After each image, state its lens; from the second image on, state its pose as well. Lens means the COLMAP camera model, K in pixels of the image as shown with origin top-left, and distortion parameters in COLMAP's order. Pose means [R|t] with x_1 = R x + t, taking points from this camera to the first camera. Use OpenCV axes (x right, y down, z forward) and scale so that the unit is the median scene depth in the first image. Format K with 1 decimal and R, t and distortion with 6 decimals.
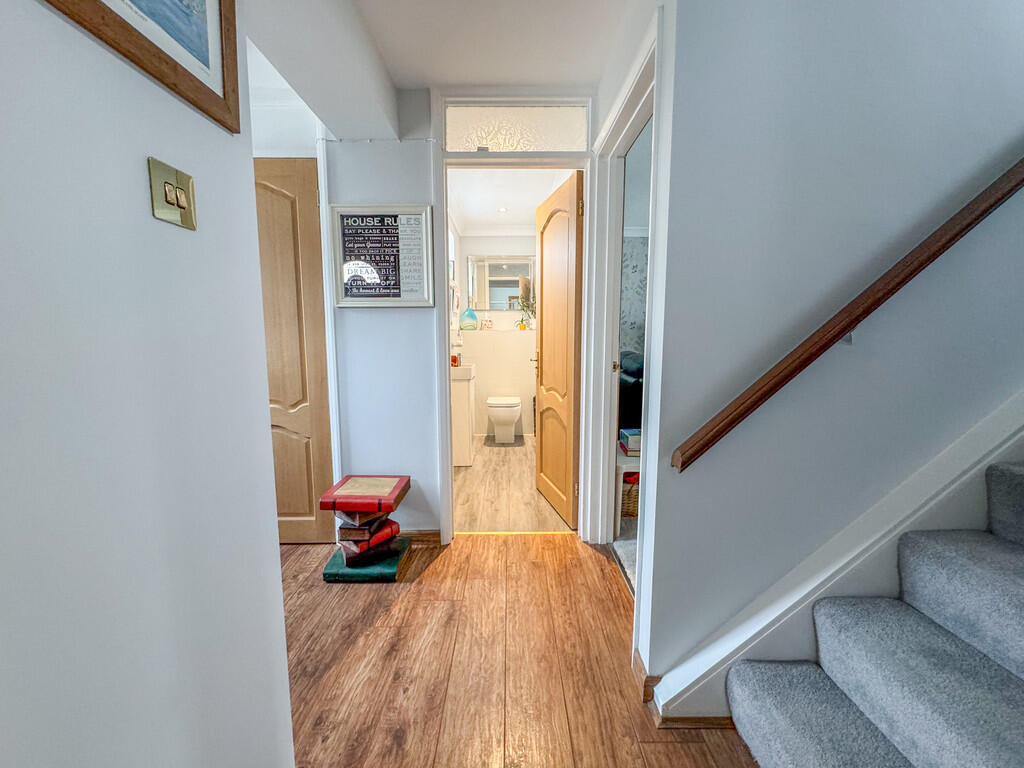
lens RADIAL K [[422.4, 0, 512.0], [0, 422.4, 384.0], [0, 0, 1]] dist [-0.002408, 0.000078]
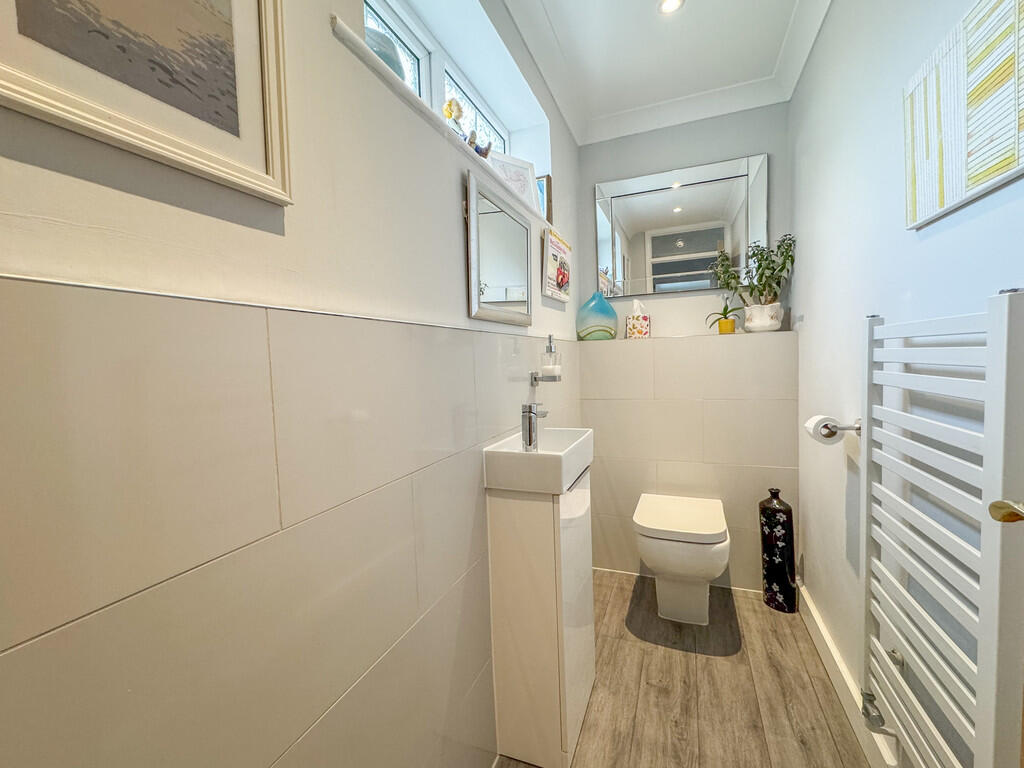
lens RADIAL K [[422.4, 0, 512.0], [0, 422.4, 384.0], [0, 0, 1]] dist [-0.002408, 0.000078]
pose [[0.921862, -0.009932, -0.387391, -0.009594], [-0.009790, 0.998756, -0.048904, -0.056417], [0.387394, 0.048875, 0.920618, 0.541223]]
